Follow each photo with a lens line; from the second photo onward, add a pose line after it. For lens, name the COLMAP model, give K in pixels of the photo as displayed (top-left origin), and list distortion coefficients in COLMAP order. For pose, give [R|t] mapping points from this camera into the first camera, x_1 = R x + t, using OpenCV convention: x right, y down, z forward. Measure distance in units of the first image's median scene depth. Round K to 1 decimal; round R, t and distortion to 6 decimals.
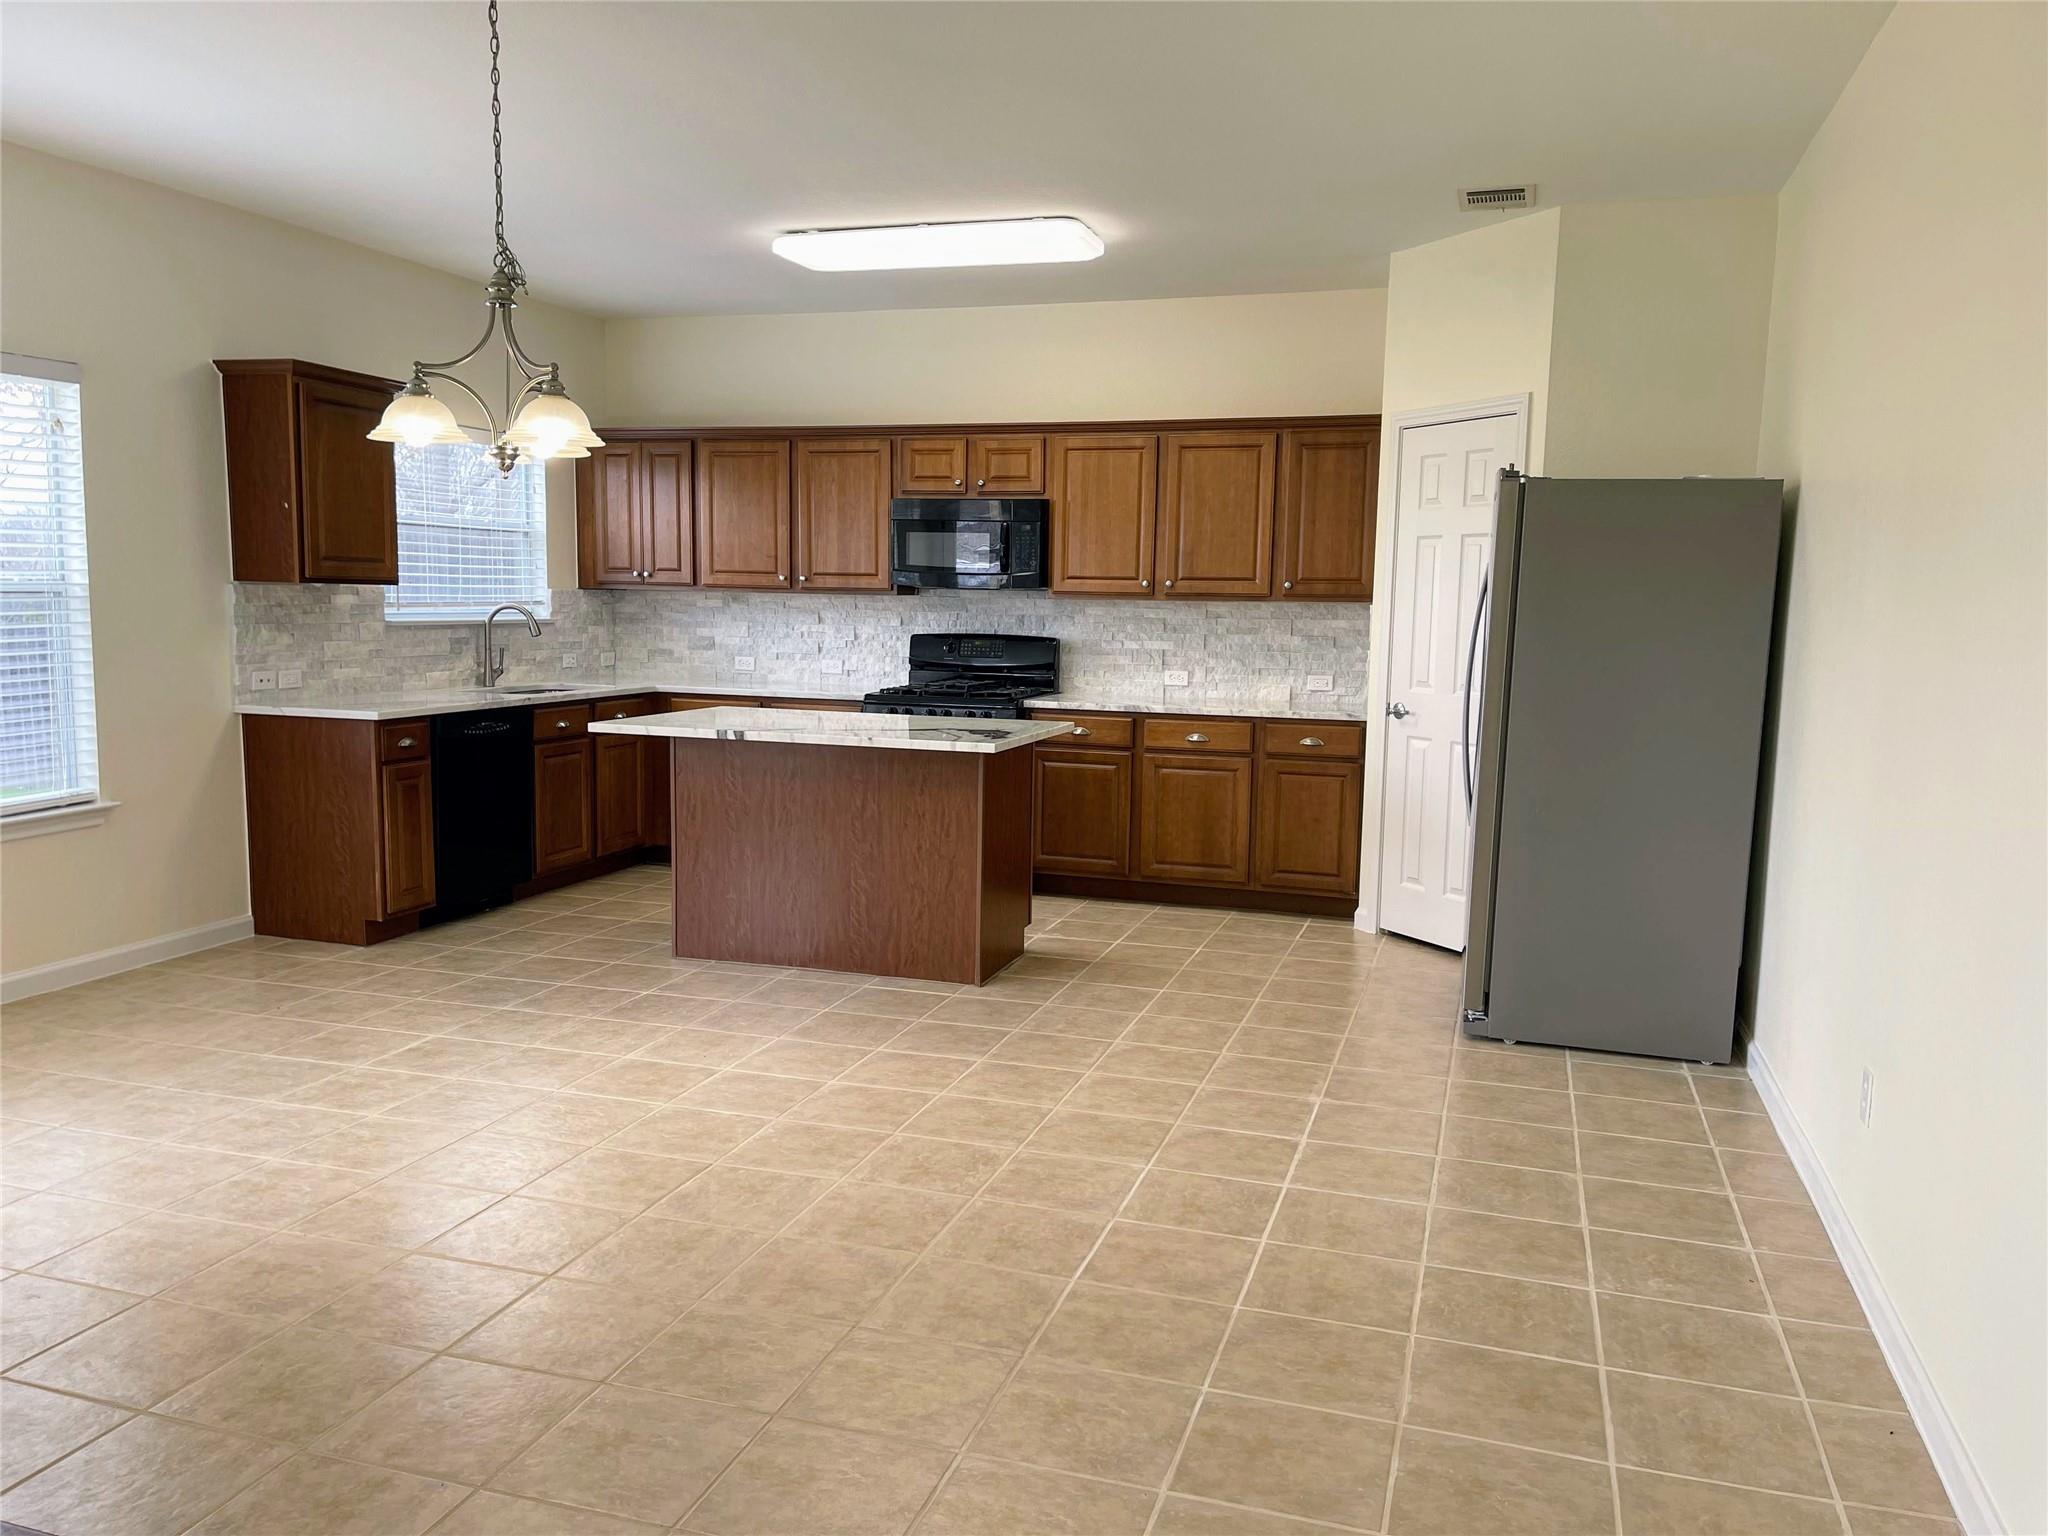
lens RADIAL K [[1539.2, 0, 1027.4], [0, 1539.2, 764.3], [0, 0, 1]] dist [0.045886, -0.000424]
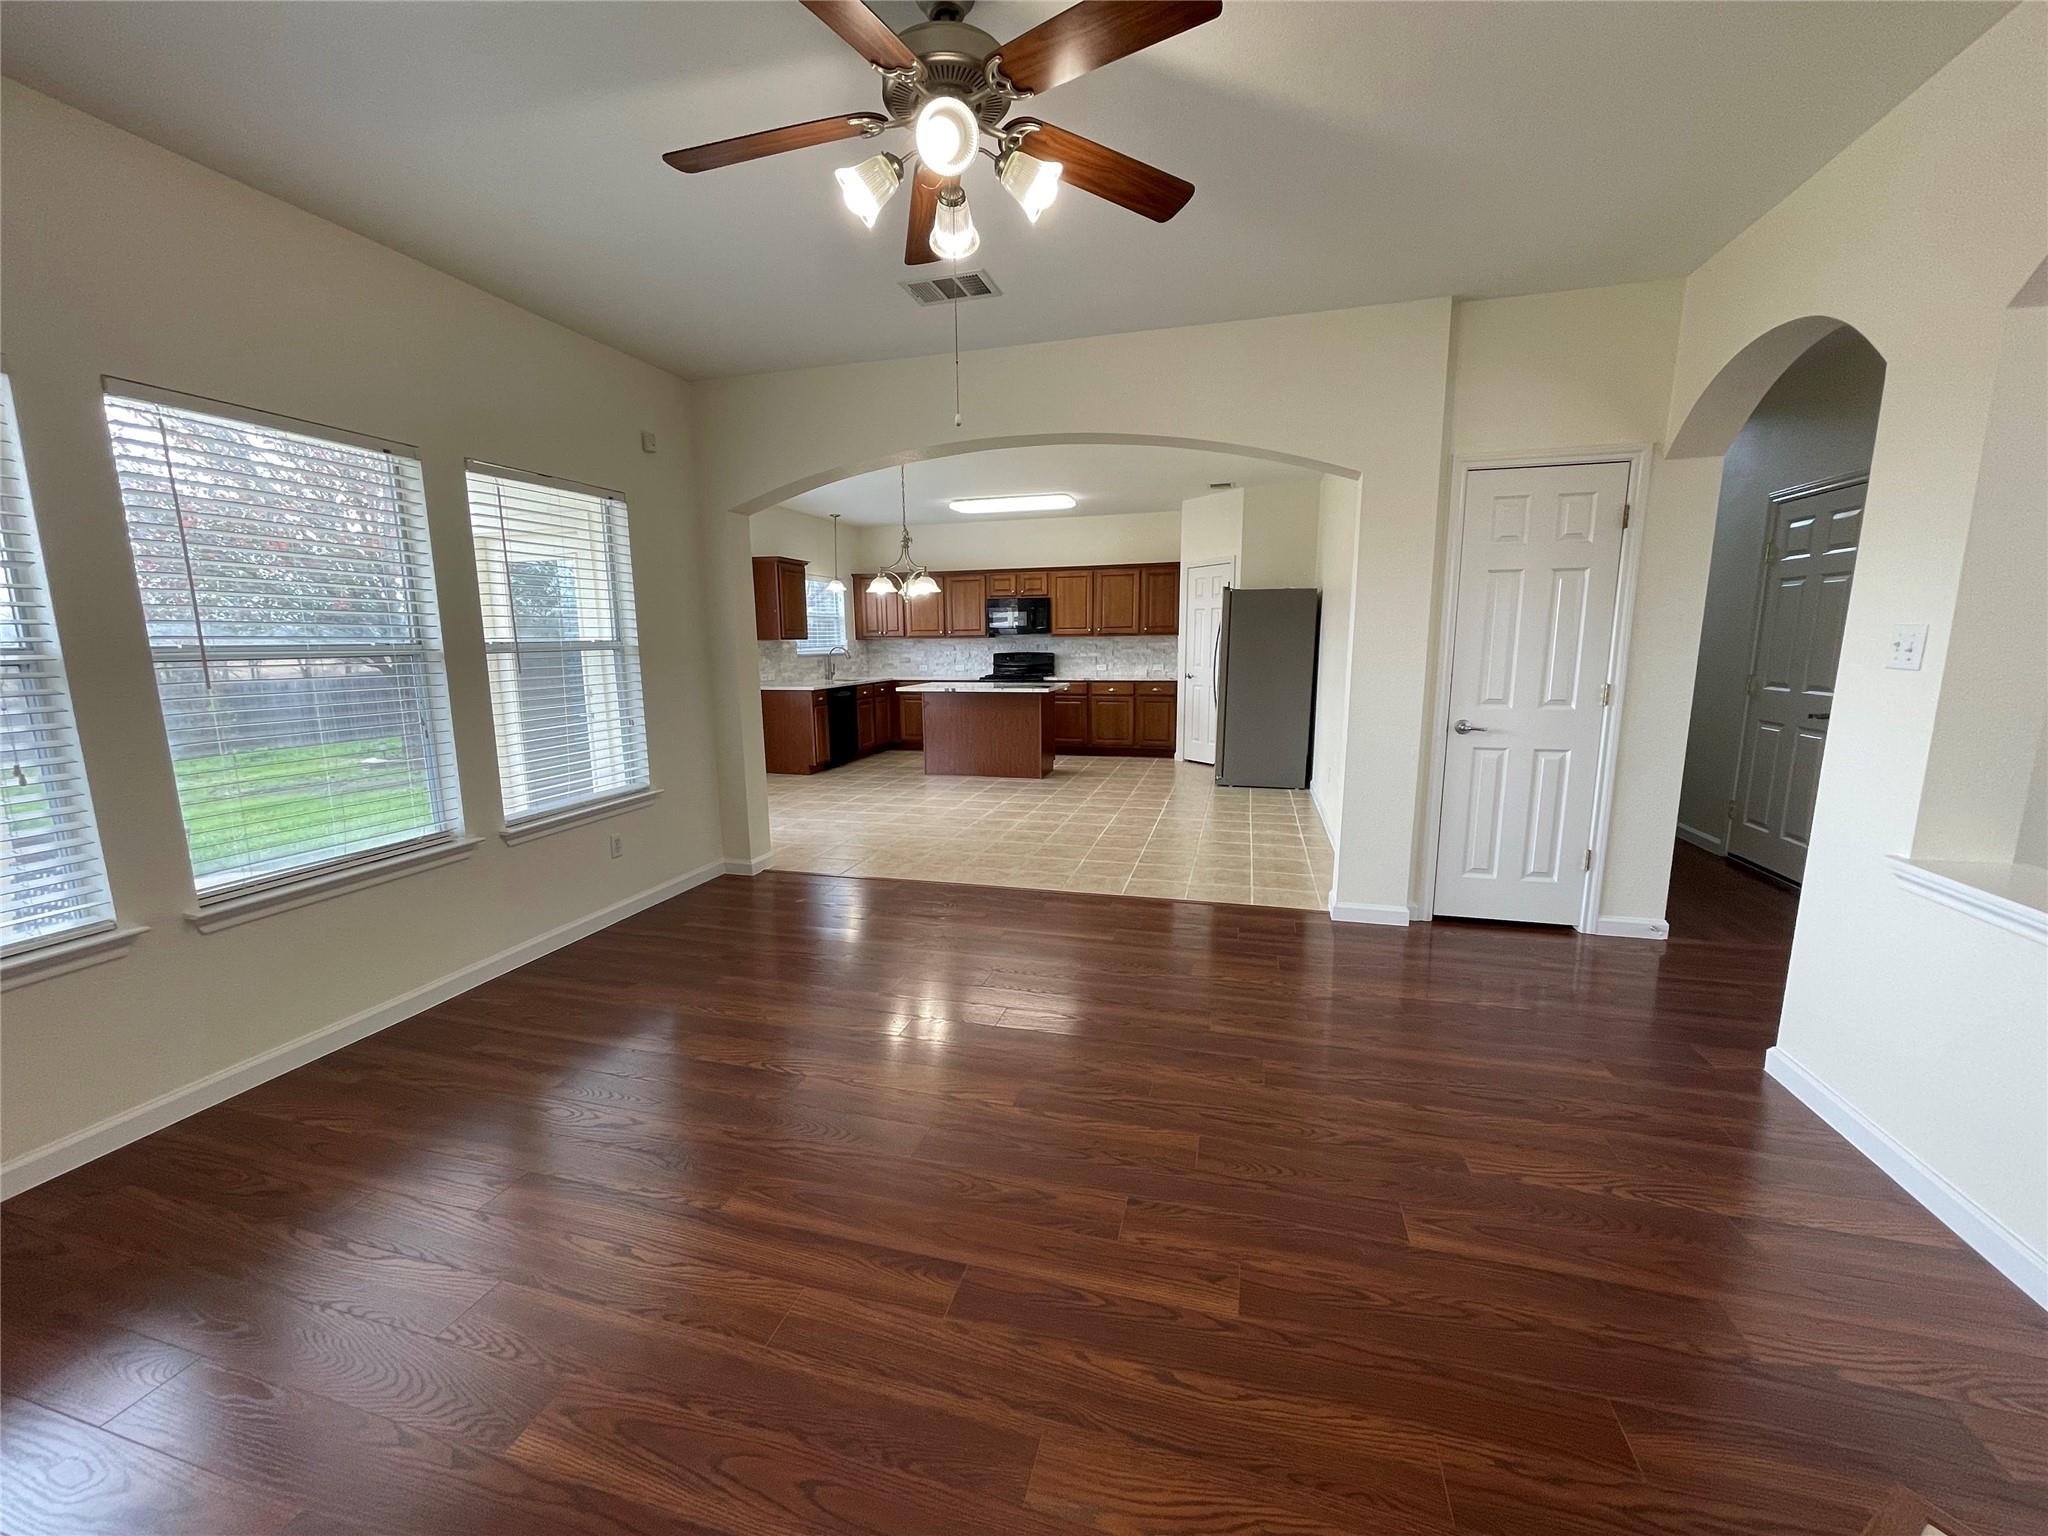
lens RADIAL K [[815.2, 0, 1012.2], [0, 815.2, 776.9], [0, 0, 1]] dist [0.000582, 0.000007]
pose [[0.999063, -0.034906, 0.025585, -0.098436], [0.033323, 0.997650, 0.059863, 0.041583], [-0.027615, -0.058954, 0.997879, -0.371544]]
